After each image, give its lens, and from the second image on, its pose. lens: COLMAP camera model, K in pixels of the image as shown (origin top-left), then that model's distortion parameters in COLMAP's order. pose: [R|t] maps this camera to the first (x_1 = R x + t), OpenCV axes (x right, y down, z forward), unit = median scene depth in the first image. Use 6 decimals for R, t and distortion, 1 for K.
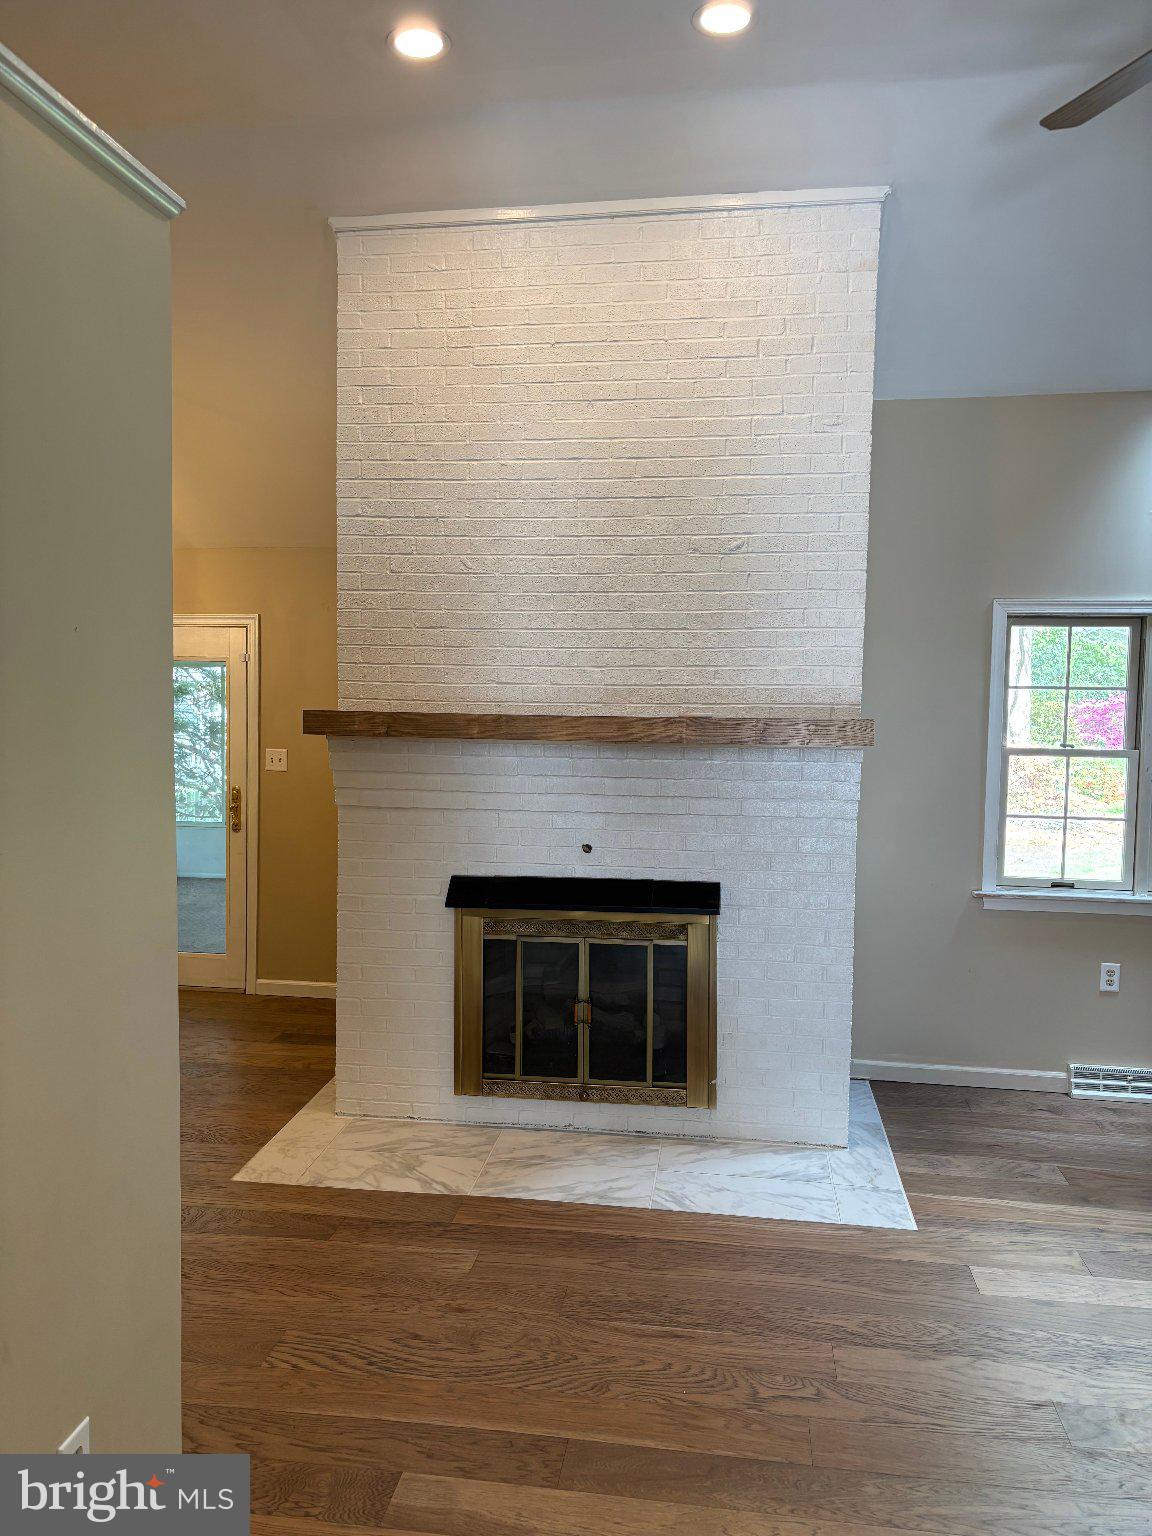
lens RADIAL K [[1150.6, 0, 570.7], [0, 1150.6, 783.3], [0, 0, 1]] dist [0.046838, -0.047184]
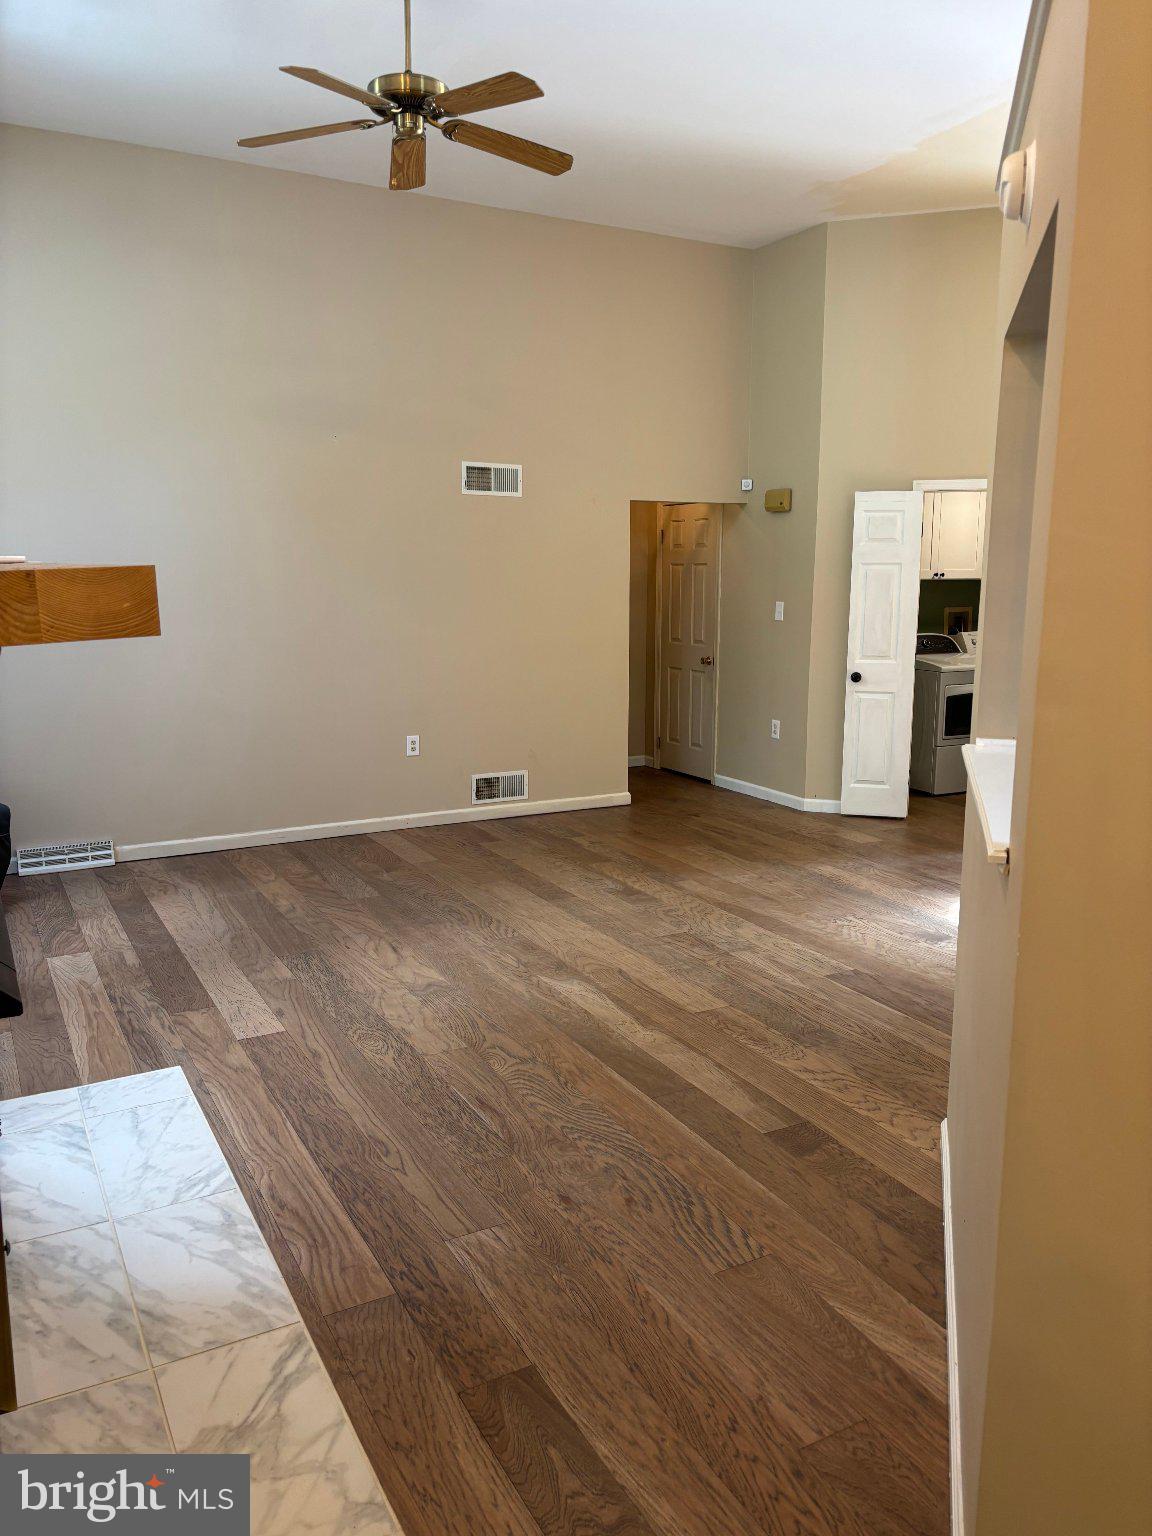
lens RADIAL K [[1150.6, 0, 576.4], [0, 1150.6, 766.7], [0, 0, 1]] dist [0.046838, -0.047184]
pose [[-0.596293, -0.156295, 0.787405, -0.580111], [0.050746, 0.971563, 0.231279, -0.076944], [-0.801161, 0.177867, -0.571405, 1.082738]]
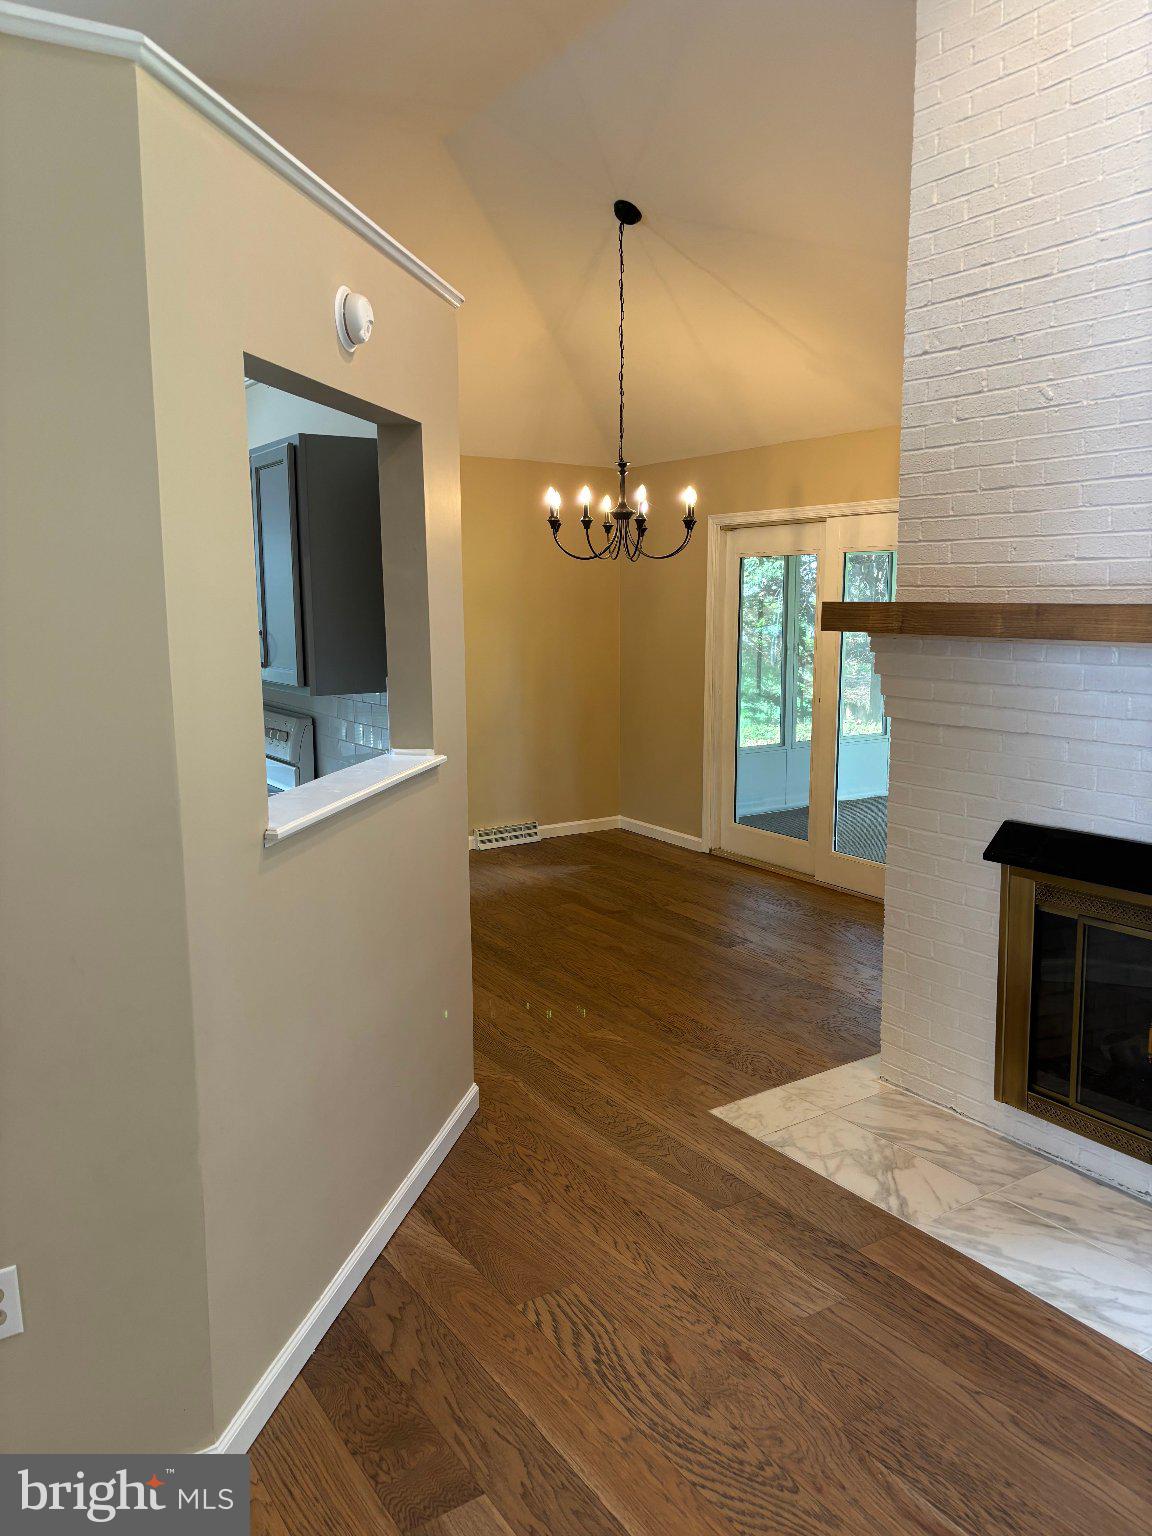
lens RADIAL K [[1150.6, 0, 573.2], [0, 1150.6, 768.9], [0, 0, 1]] dist [0.046838, -0.047184]
pose [[0.657322, 0.097228, -0.747312, 0.284641], [-0.040559, 0.994770, 0.093747, -0.012854], [0.752518, -0.031312, 0.657827, 0.293814]]
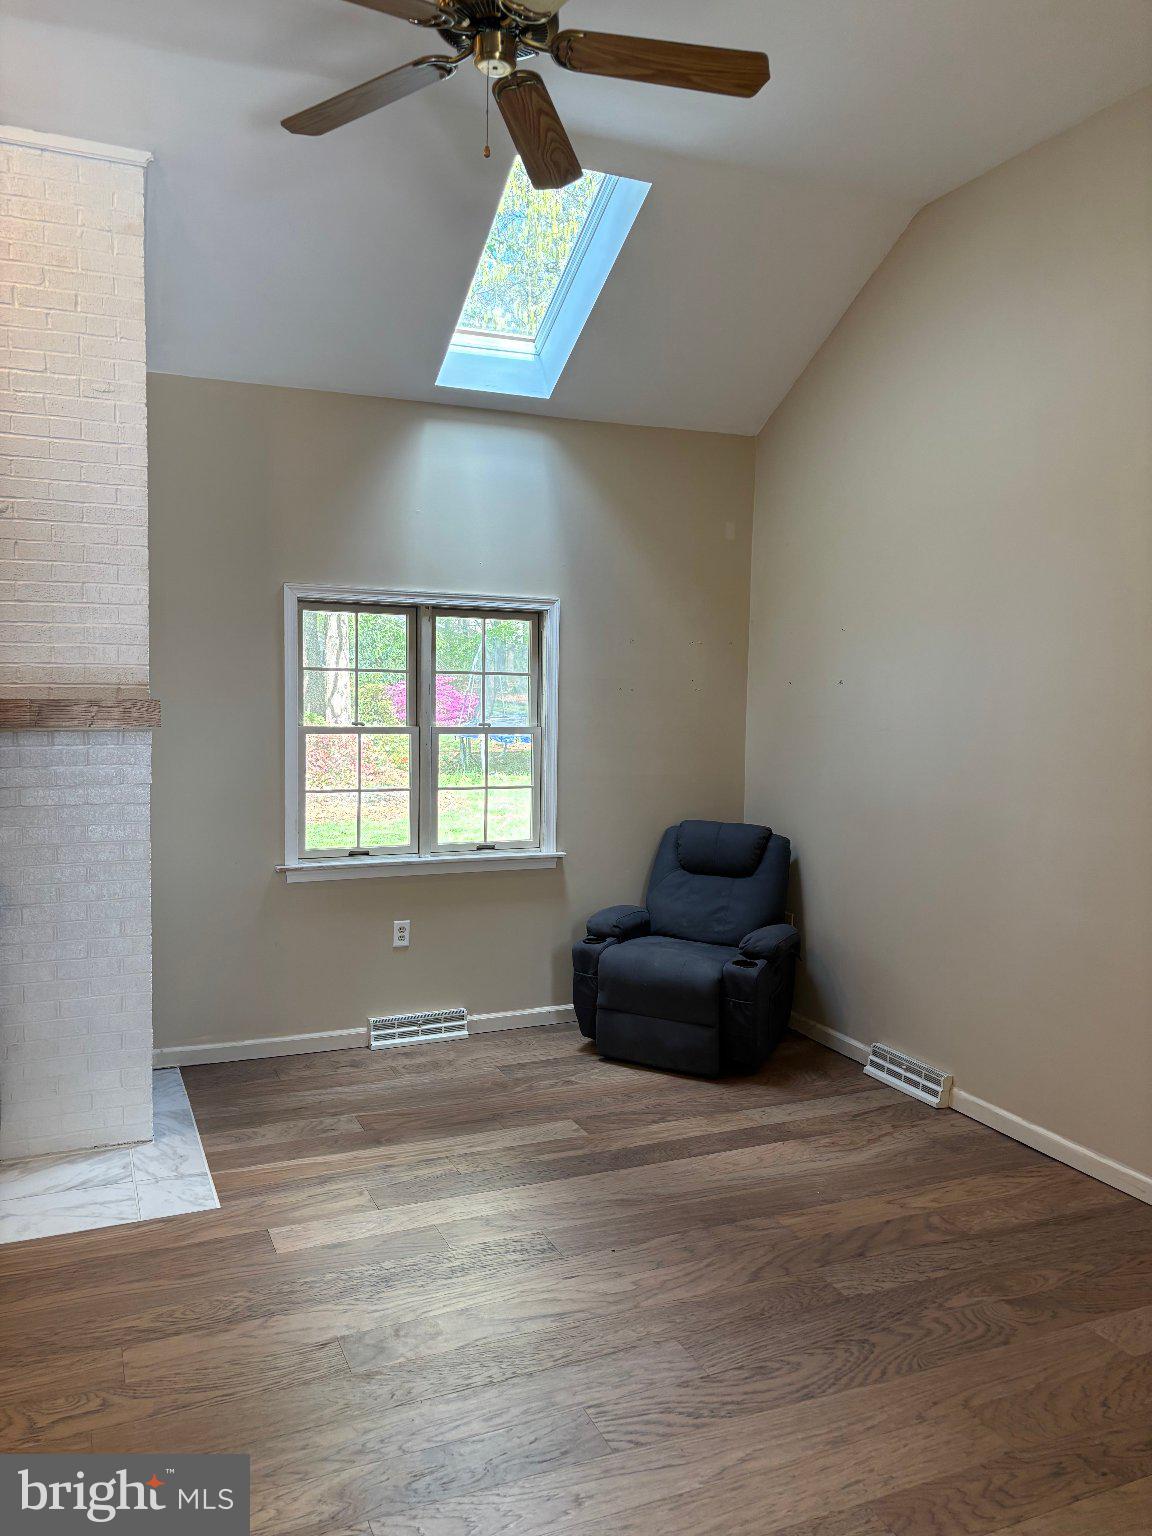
lens RADIAL K [[1150.6, 0, 556.3], [0, 1150.6, 777.6], [0, 0, 1]] dist [0.046838, -0.047184]
pose [[0.853552, -0.044638, 0.519091, 0.037139], [0.039509, 0.999000, 0.020939, 0.003095], [-0.519507, 0.002636, 0.854462, -0.009521]]
